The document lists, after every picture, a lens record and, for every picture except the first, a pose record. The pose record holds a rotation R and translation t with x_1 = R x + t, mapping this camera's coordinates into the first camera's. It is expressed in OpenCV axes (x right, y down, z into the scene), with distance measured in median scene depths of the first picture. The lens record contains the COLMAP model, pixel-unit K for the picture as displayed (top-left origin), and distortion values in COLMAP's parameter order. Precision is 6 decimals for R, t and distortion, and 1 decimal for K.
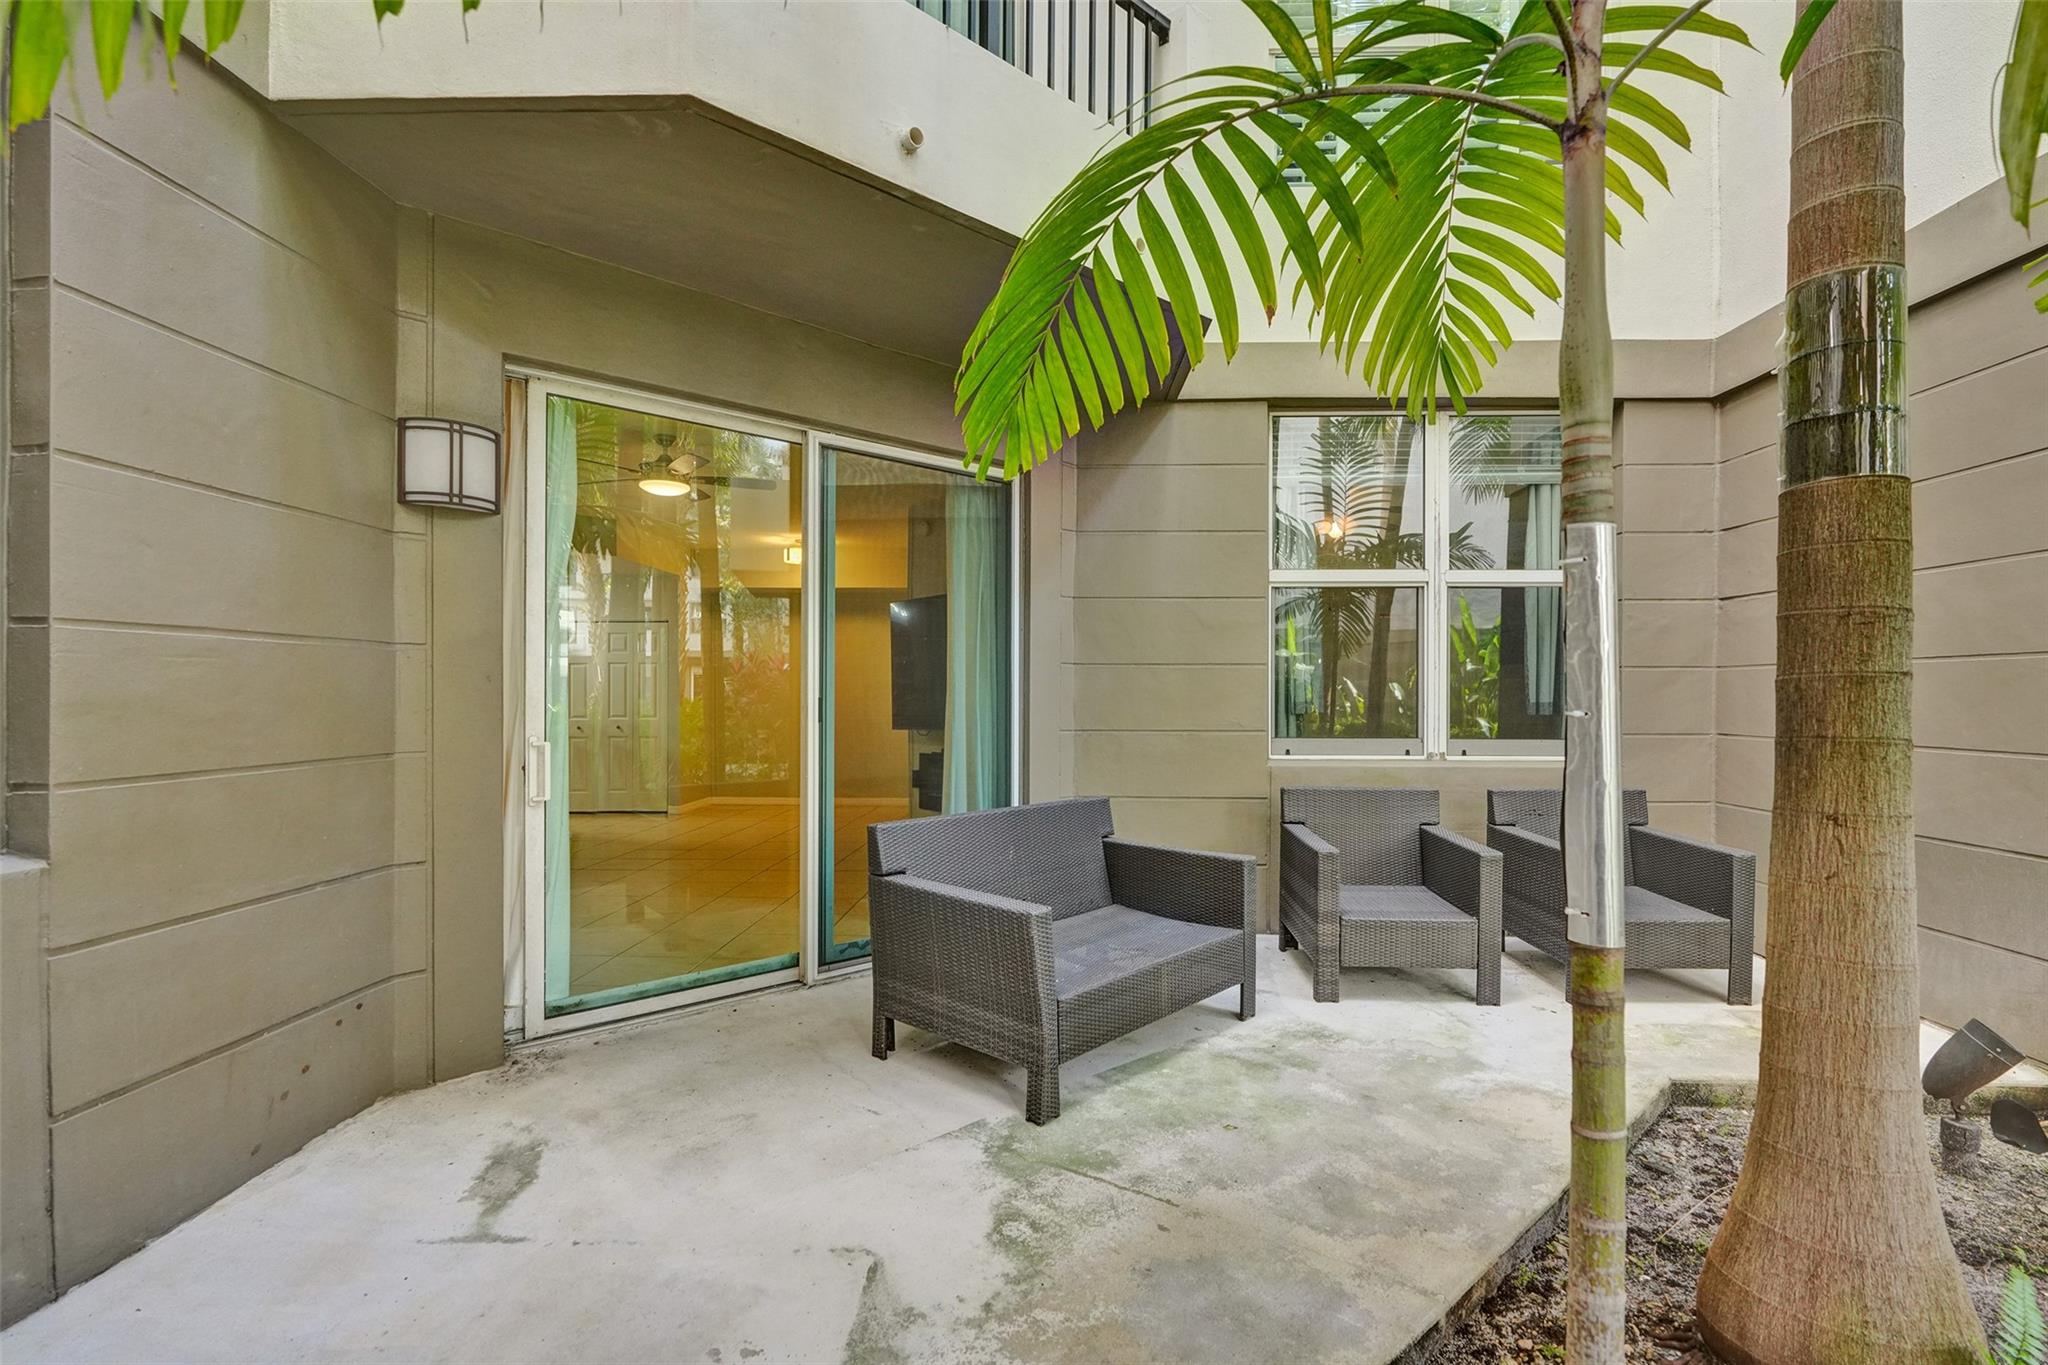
lens RADIAL K [[948.0, 0, 1026.3], [0, 948.0, 685.6], [0, 0, 1]] dist [-0.011408, 0.002765]
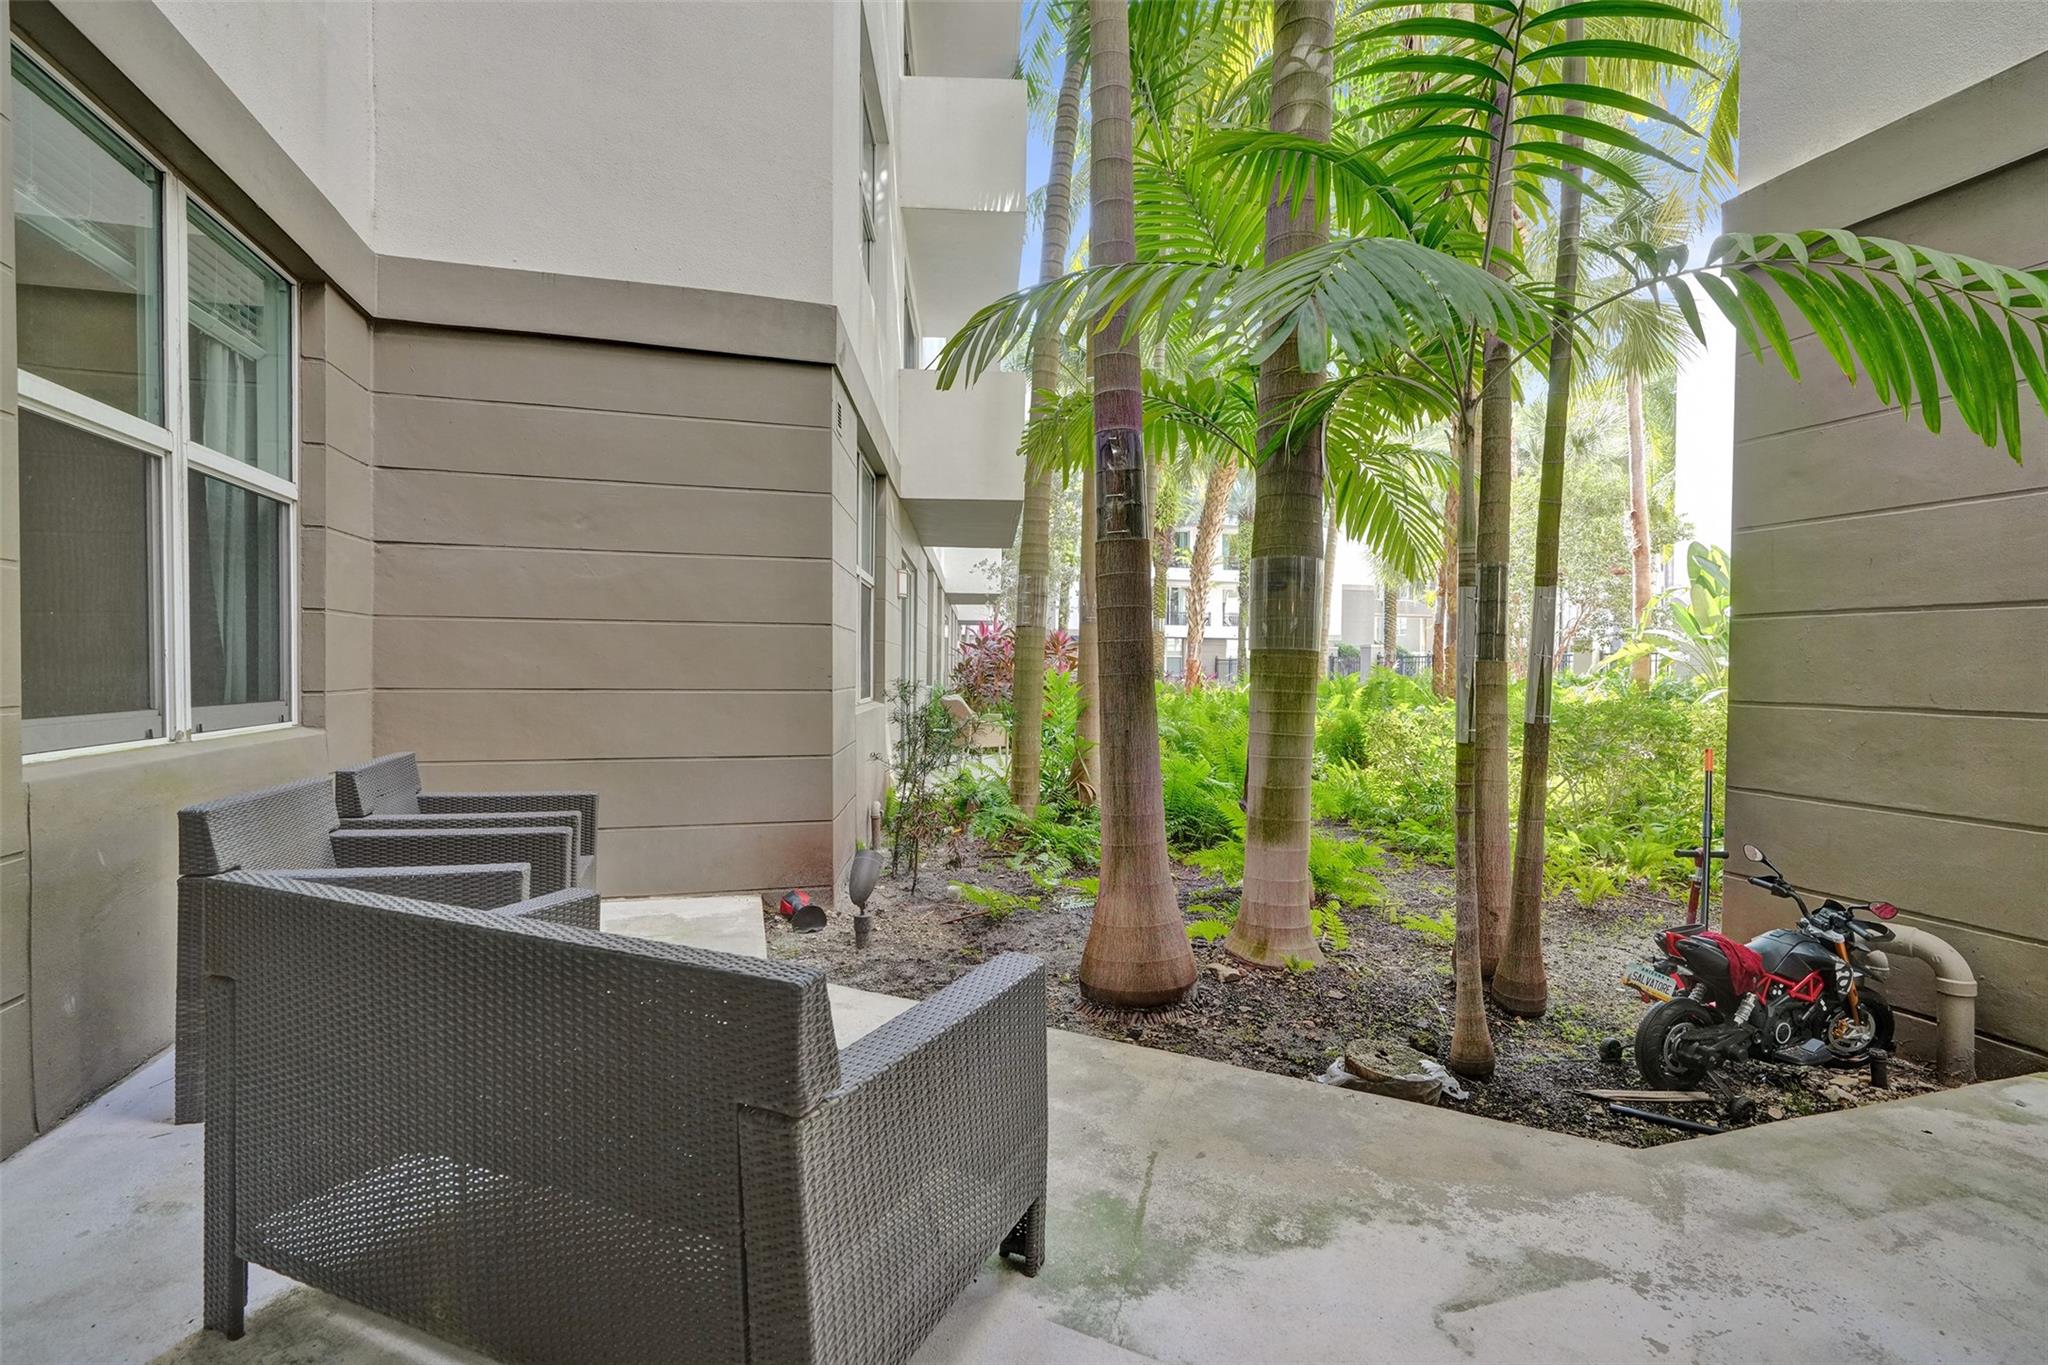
lens RADIAL K [[948.0, 0, 1042.8], [0, 948.0, 682.5], [0, 0, 1]] dist [-0.011408, 0.002765]
pose [[-0.337131, -0.018687, 0.941272, -0.639419], [-0.017078, 0.999760, 0.013732, 0.040194], [-0.941303, -0.011446, -0.337369, 1.276691]]
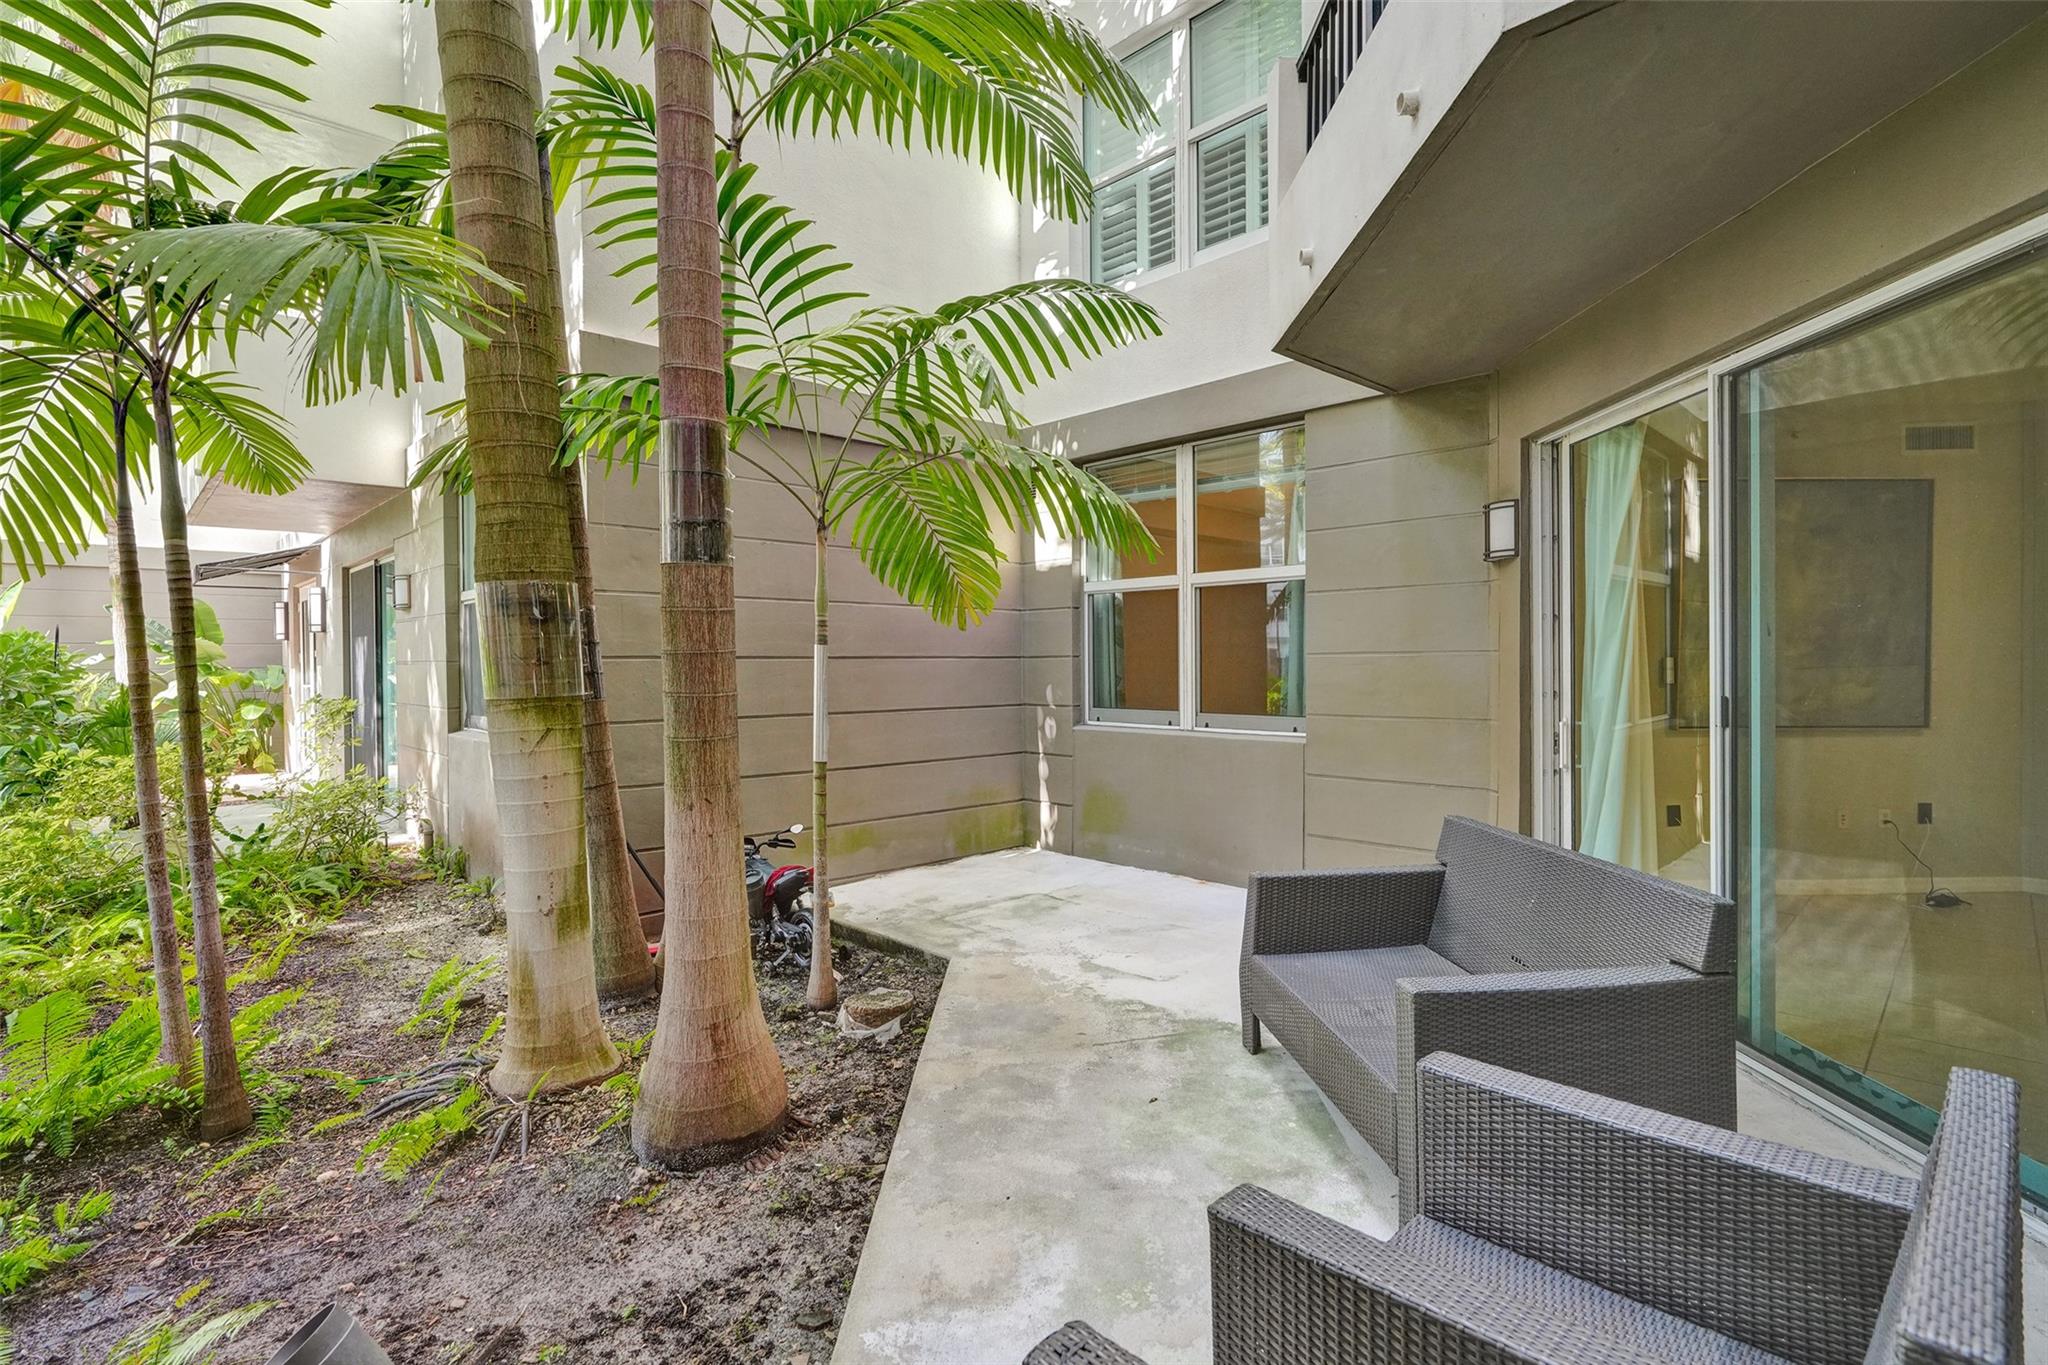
lens RADIAL K [[948.0, 0, 1016.1], [0, 948.0, 685.4], [0, 0, 1]] dist [-0.011408, 0.002765]
pose [[-0.690741, 0.016019, -0.722925, 1.123846], [0.012209, 0.999870, 0.010490, -0.012915], [0.722999, -0.001580, -0.690847, 1.682475]]
